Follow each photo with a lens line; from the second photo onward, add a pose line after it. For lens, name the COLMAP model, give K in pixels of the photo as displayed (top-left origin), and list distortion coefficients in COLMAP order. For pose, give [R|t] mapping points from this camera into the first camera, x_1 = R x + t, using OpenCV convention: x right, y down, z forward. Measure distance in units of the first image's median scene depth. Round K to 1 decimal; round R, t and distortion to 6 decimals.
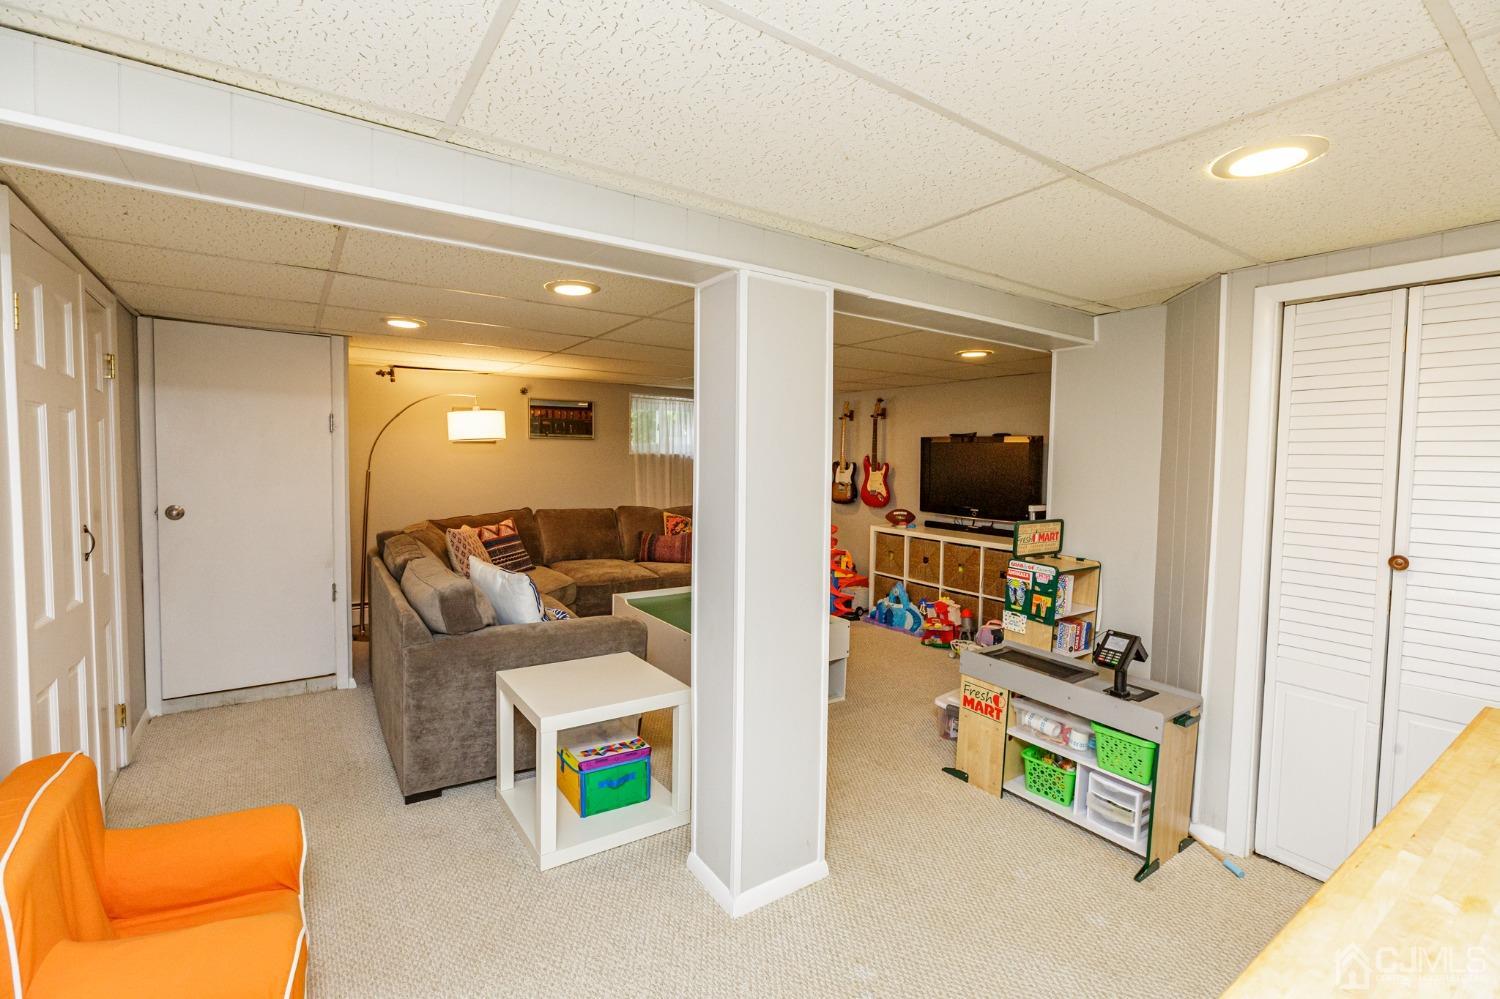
lens RADIAL K [[686.8, 0, 753.8], [0, 686.8, 493.1], [0, 0, 1]] dist [-0.010793, 0.000703]
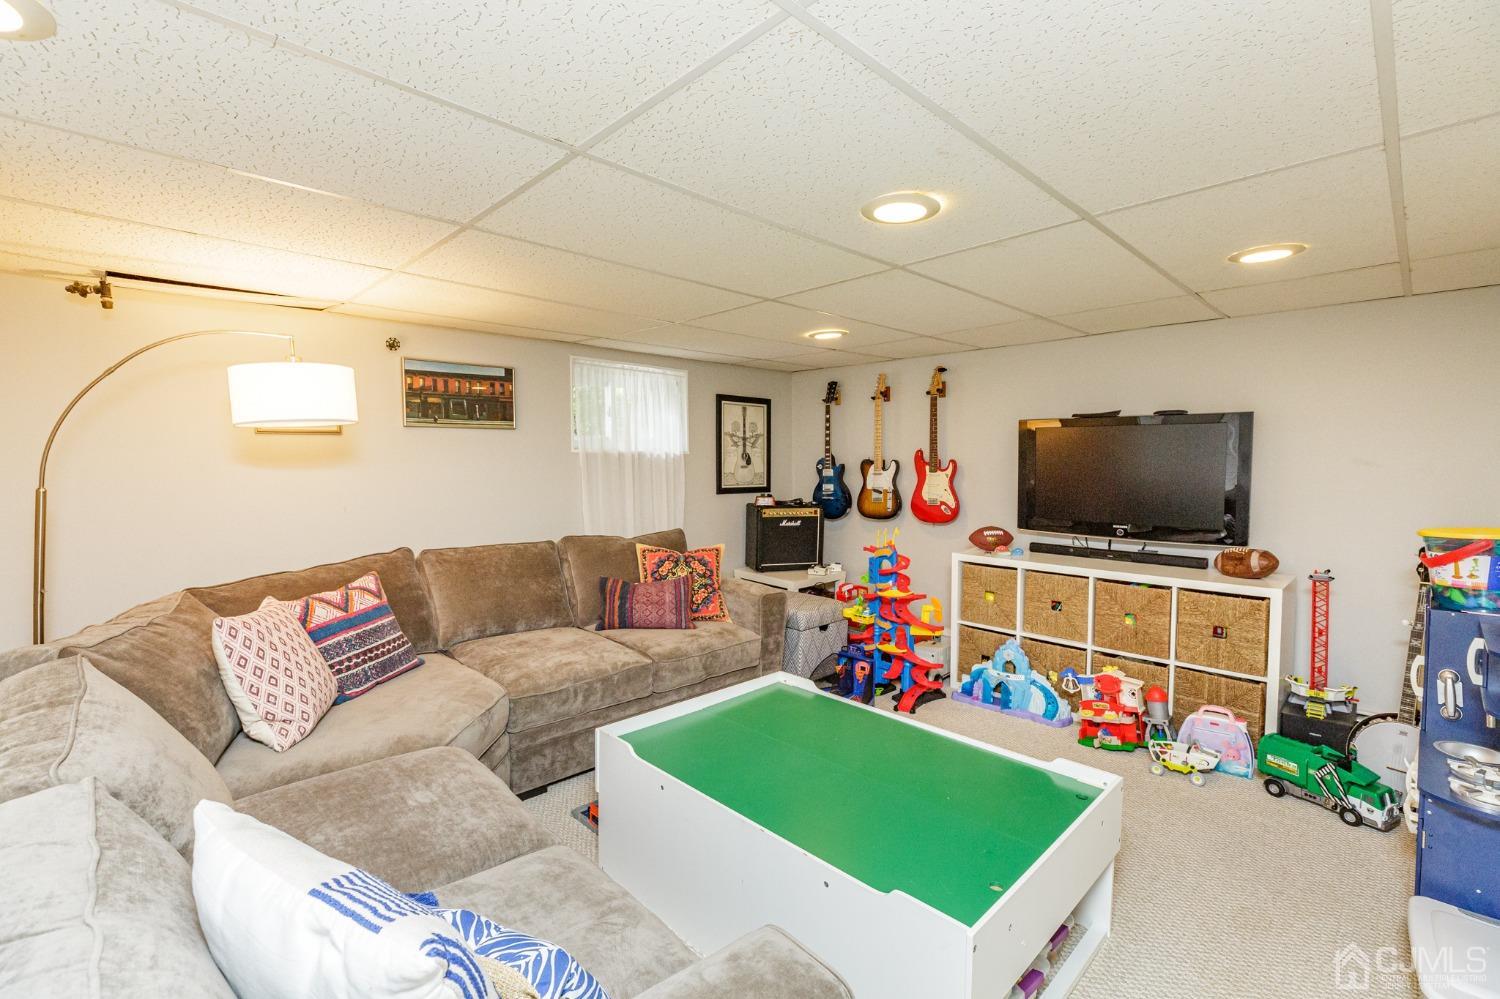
lens RADIAL K [[675.4, 0, 751.6], [0, 675.4, 492.6], [0, 0, 1]] dist [-0.008171, 0.000692]
pose [[0.985903, -0.023735, 0.165628, -0.135319], [0.024655, 0.999690, -0.003496, -0.014728], [-0.165494, 0.007530, 0.986182, 0.394862]]
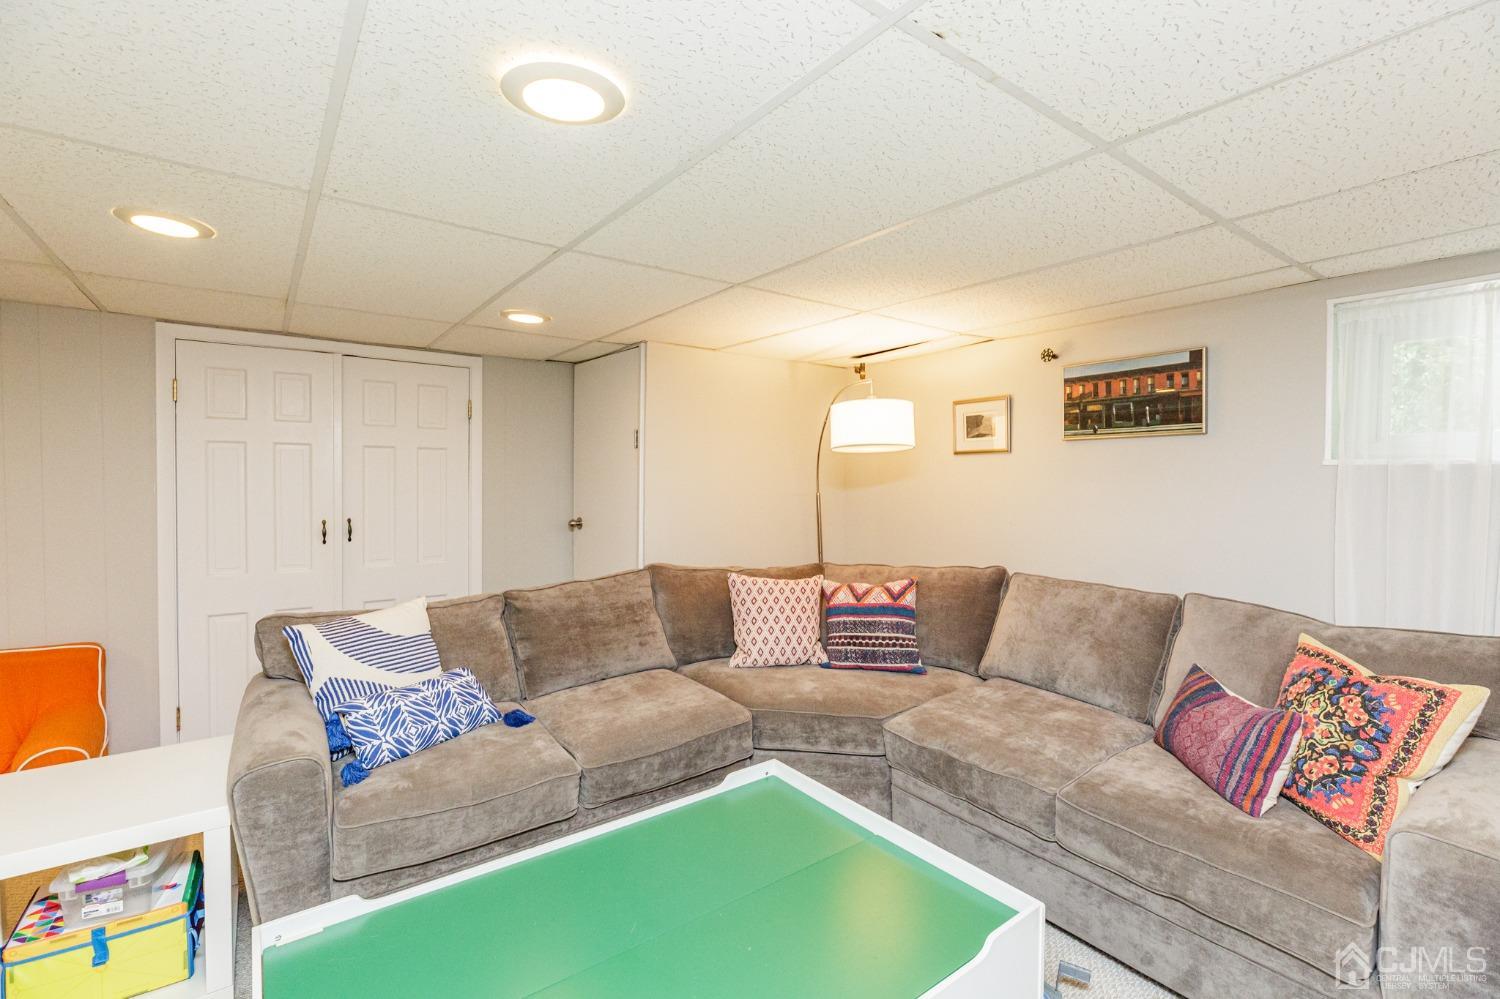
lens RADIAL K [[675.4, 0, 751.6], [0, 675.4, 492.6], [0, 0, 1]] dist [-0.008171, 0.000692]
pose [[0.040611, 0.010768, -0.999117, 0.196360], [-0.054740, 0.998464, 0.008536, -0.030691], [0.997674, 0.054345, 0.041138, 0.750276]]
